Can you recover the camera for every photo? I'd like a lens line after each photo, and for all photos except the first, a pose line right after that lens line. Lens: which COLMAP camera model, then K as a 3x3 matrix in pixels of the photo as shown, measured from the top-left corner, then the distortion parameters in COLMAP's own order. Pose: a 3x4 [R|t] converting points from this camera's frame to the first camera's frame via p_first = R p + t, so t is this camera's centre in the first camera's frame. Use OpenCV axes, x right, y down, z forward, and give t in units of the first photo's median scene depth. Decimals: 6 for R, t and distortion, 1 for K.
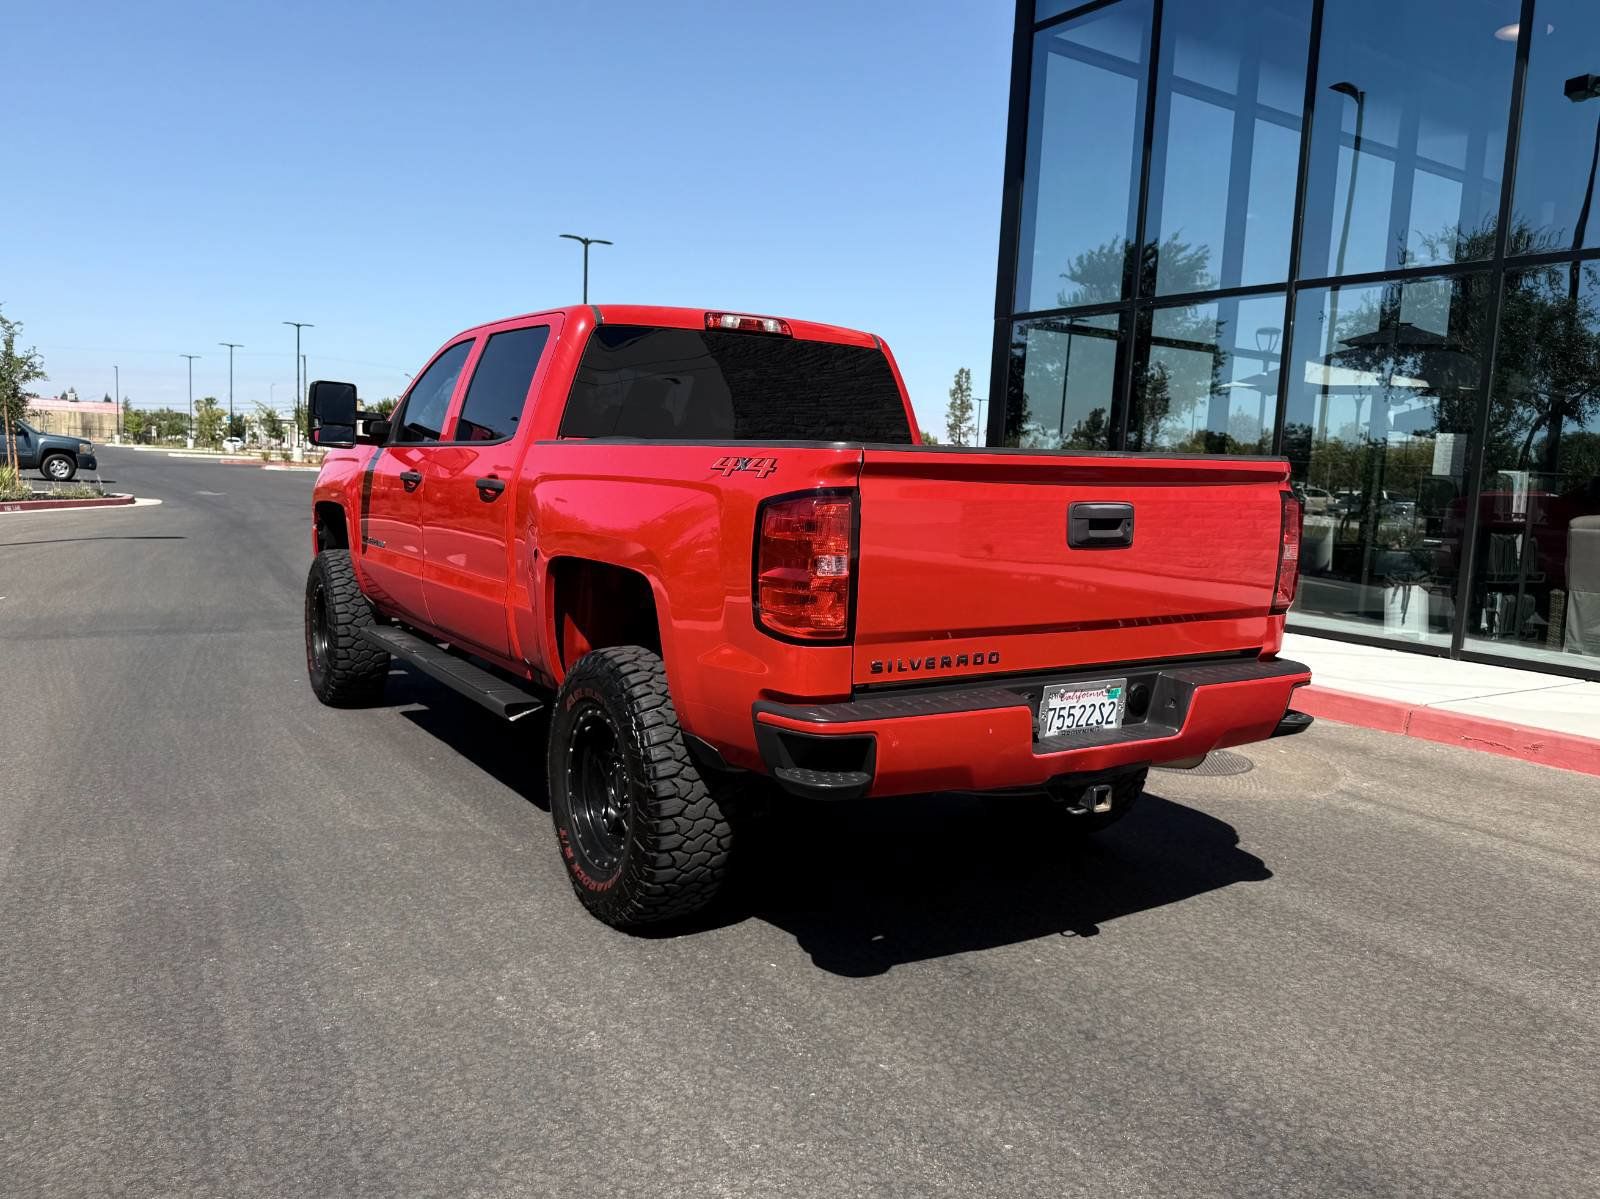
lens RADIAL K [[1206.8, 0, 855.0], [0, 1206.8, 624.0], [0, 0, 1]] dist [0.077889, -0.094913]
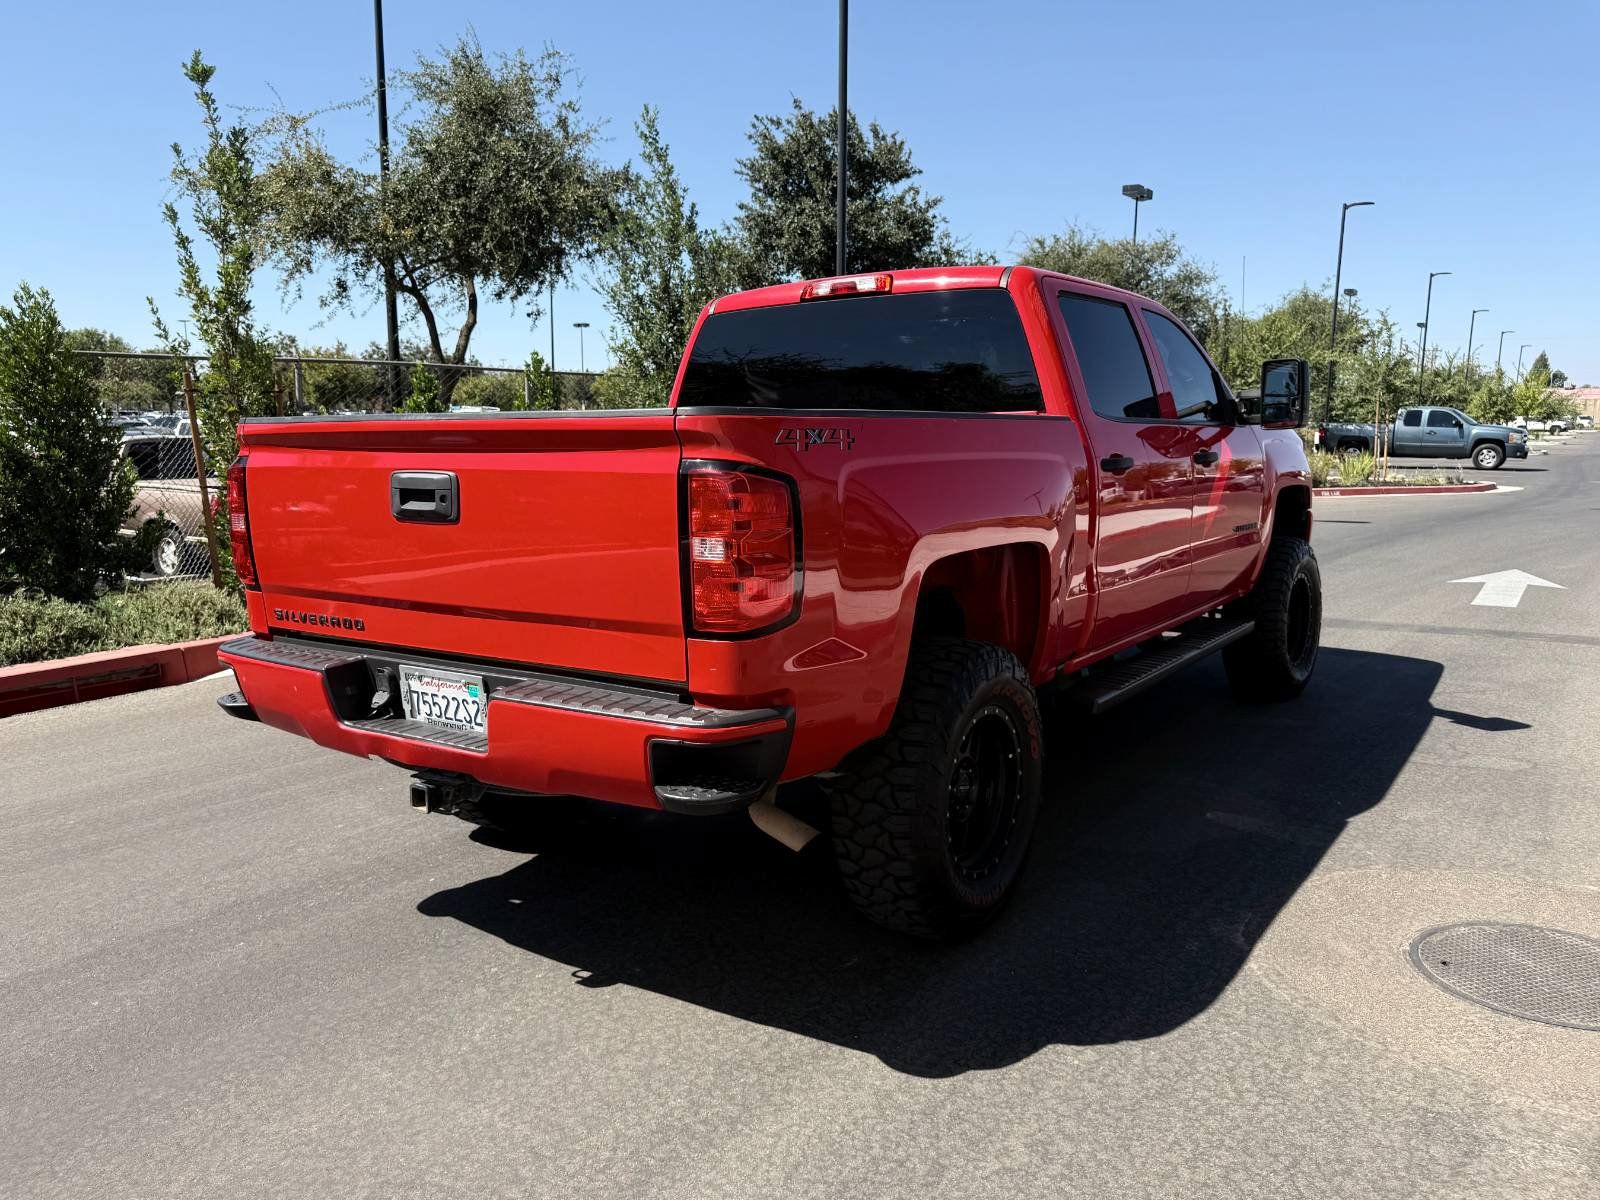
lens RADIAL K [[1181.7, 0, 796.7], [0, 1181.7, 653.8], [0, 0, 1]] dist [0.073641, -0.116386]
pose [[0.372845, 0.132744, -0.918350, 1.054997], [-0.099759, 0.989712, 0.102558, -0.078417], [0.922516, 0.053376, 0.382251, 0.865052]]
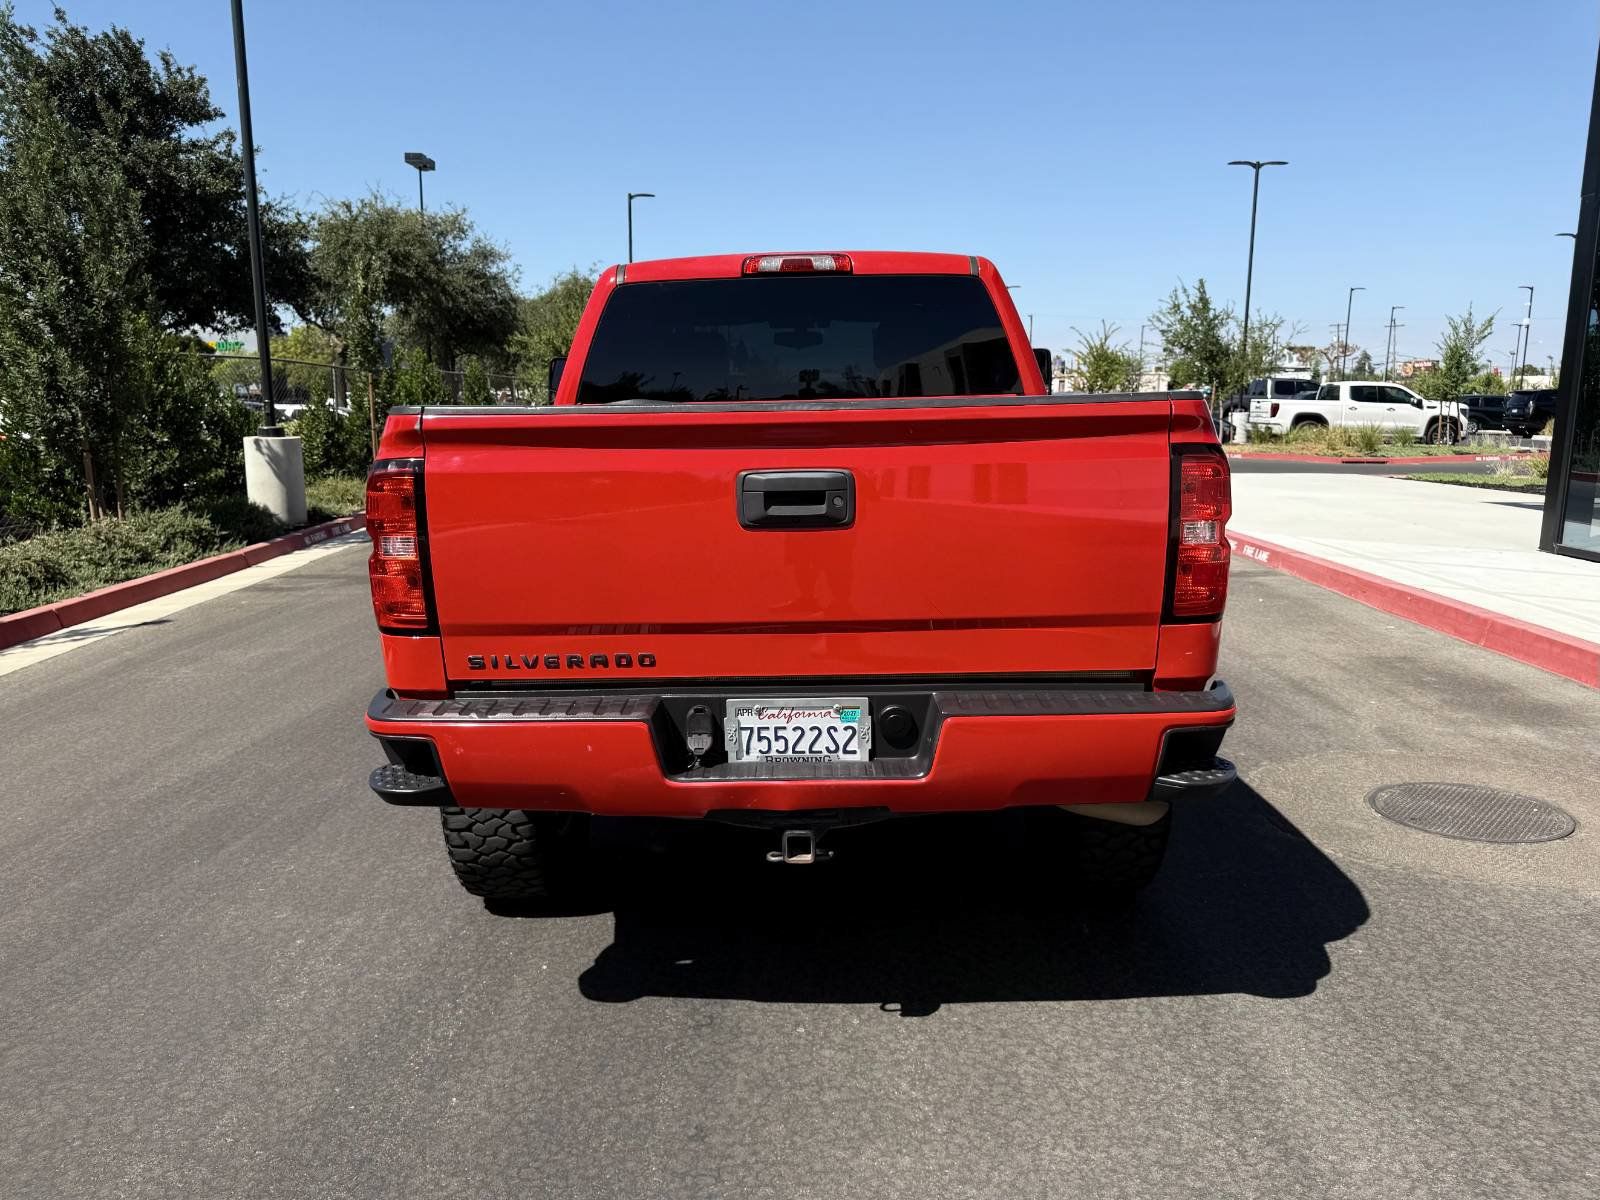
lens RADIAL K [[1211.9, 0, 793.1], [0, 1211.9, 640.8], [0, 0, 1]] dist [0.081452, -0.125506]
pose [[0.823829, 0.064407, -0.563167, 0.601884], [-0.032307, 0.997244, 0.066790, -0.039969], [0.565917, -0.036829, 0.823639, 0.334802]]
